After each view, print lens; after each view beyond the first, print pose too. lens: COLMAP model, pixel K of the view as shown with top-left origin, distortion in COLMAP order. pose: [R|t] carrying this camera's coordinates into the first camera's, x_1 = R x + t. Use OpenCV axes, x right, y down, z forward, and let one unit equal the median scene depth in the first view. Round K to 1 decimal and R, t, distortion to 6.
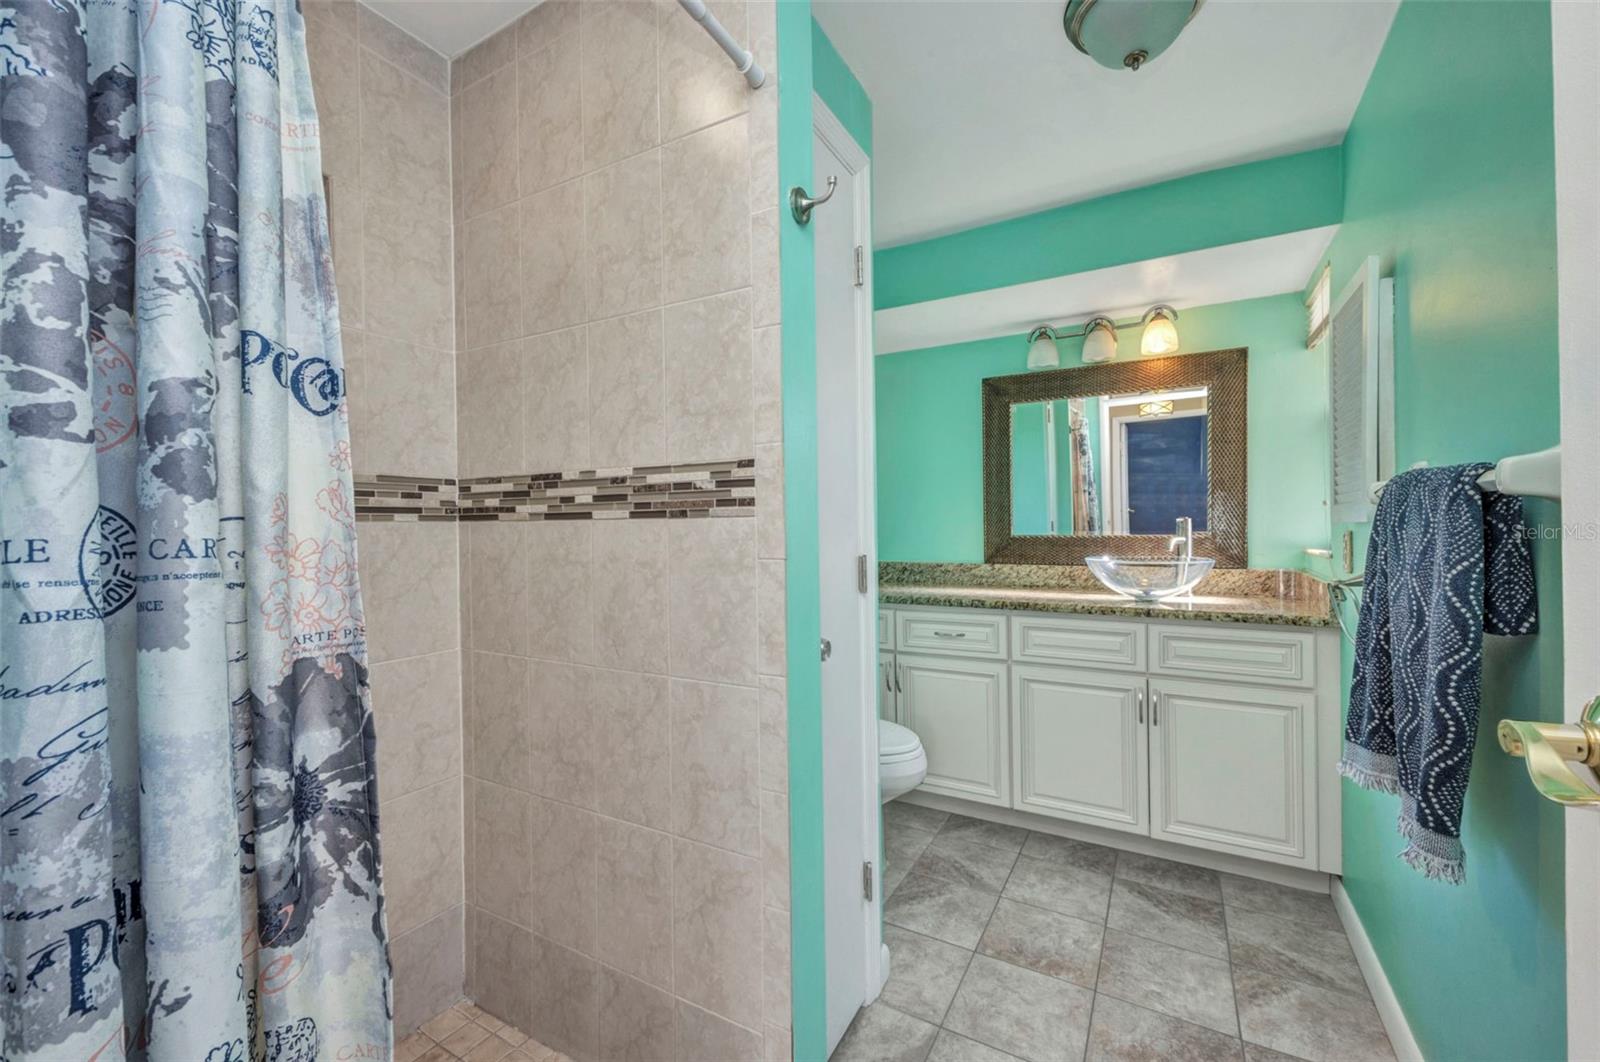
lens RADIAL K [[646.5, 0, 810.6], [0, 646.5, 524.8], [0, 0, 1]] dist [0.015390, -0.003441]
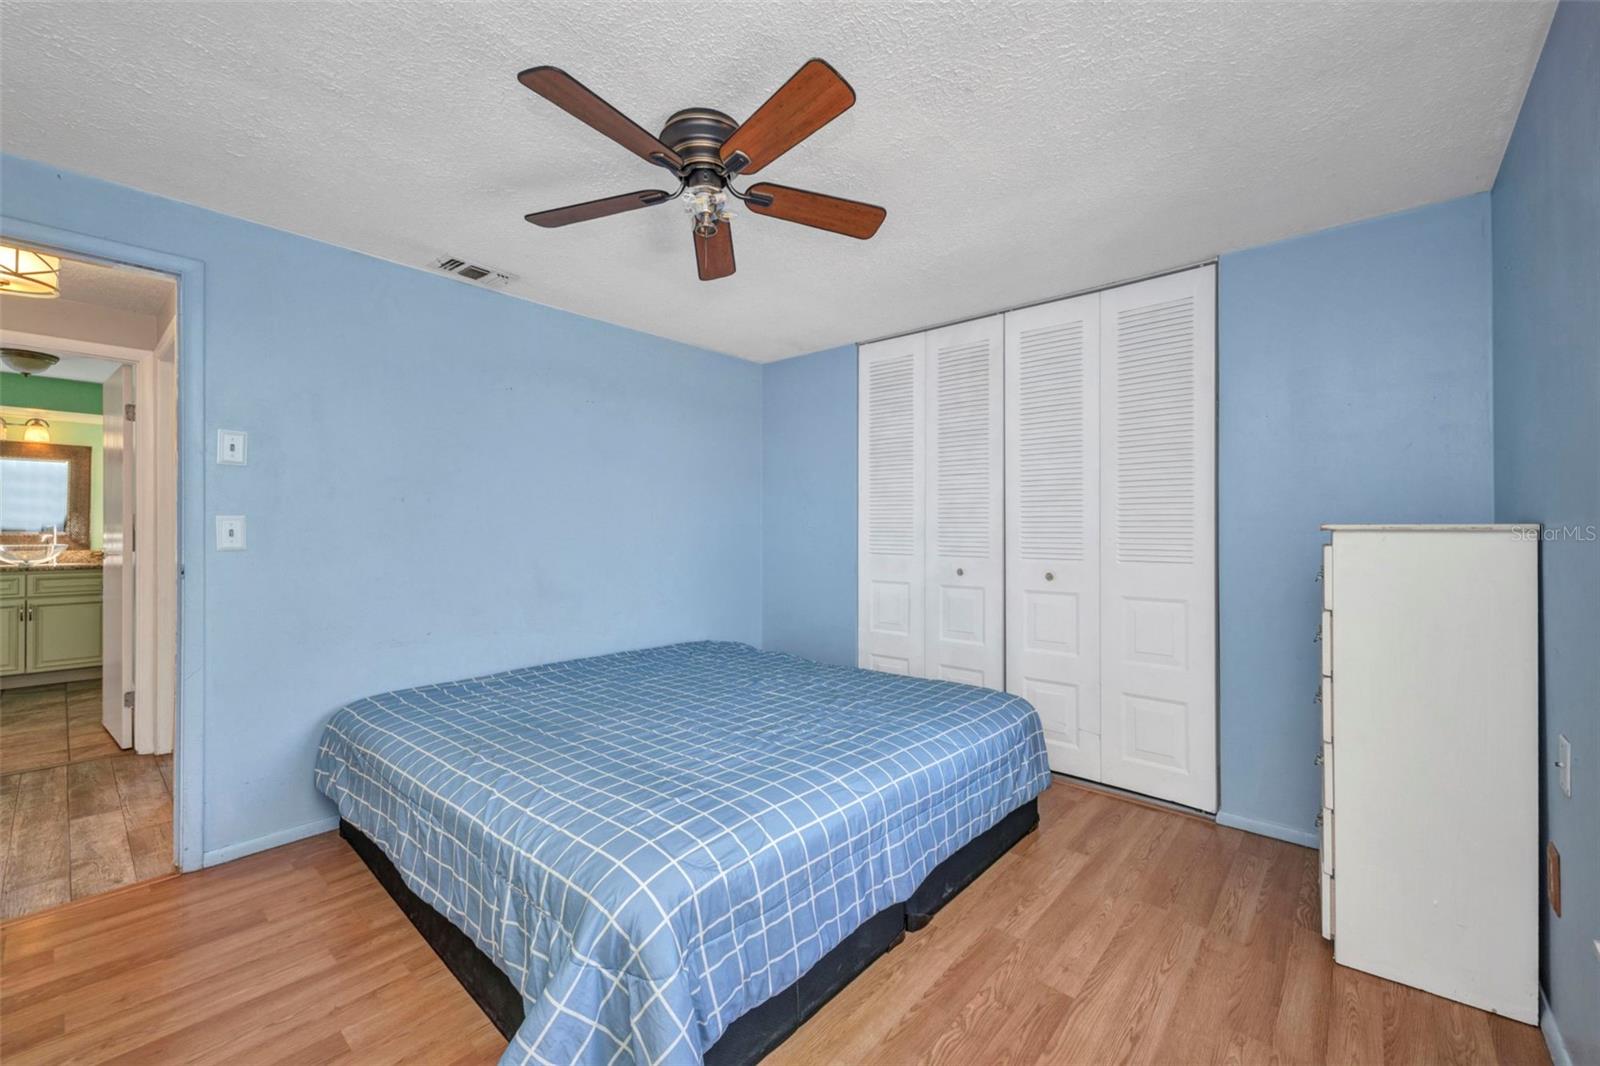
lens RADIAL K [[646.5, 0, 794.2], [0, 646.5, 524.7], [0, 0, 1]] dist [0.015390, -0.003441]
pose [[0.215094, 0.016424, 0.976455, -0.926831], [-0.001516, 0.999863, -0.016483, 0.017627], [-0.976592, 0.002065, 0.215089, -1.707787]]
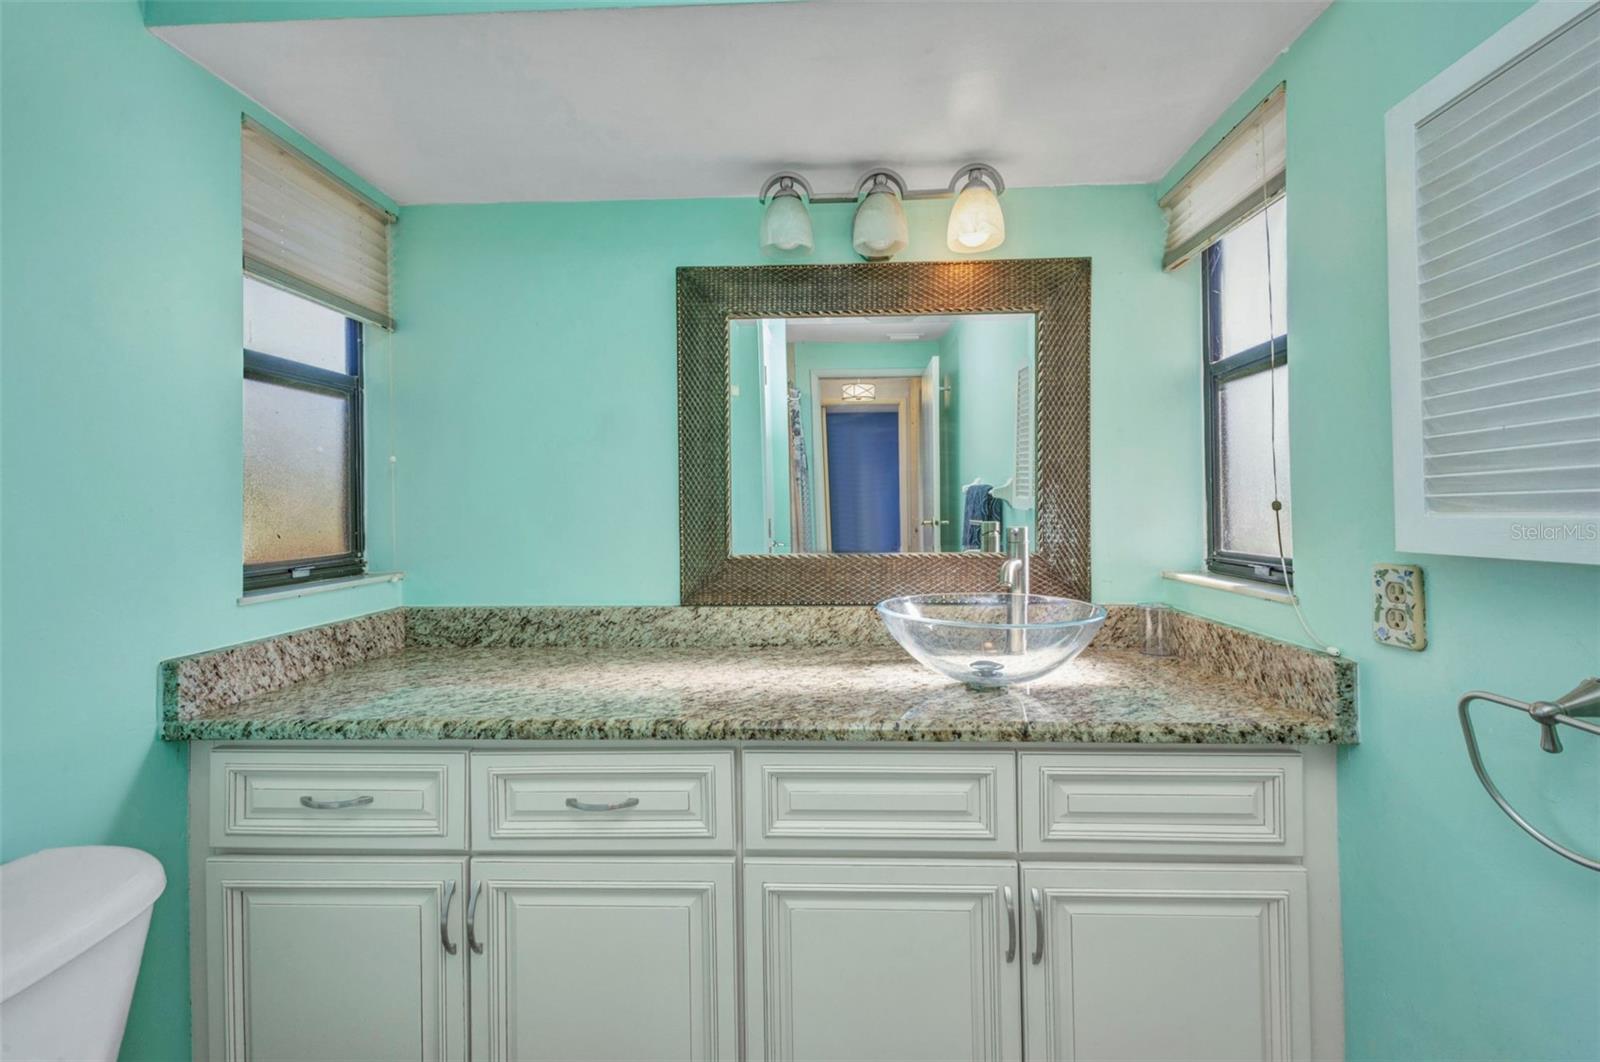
lens RADIAL K [[646.5, 0, 837.9], [0, 646.5, 502.4], [0, 0, 1]] dist [0.015390, -0.003441]
pose [[0.871449, 0.003853, 0.490471, 0.142731], [0.003851, 0.999885, -0.014697, -0.024045], [-0.490471, 0.014697, 0.871334, 0.561847]]
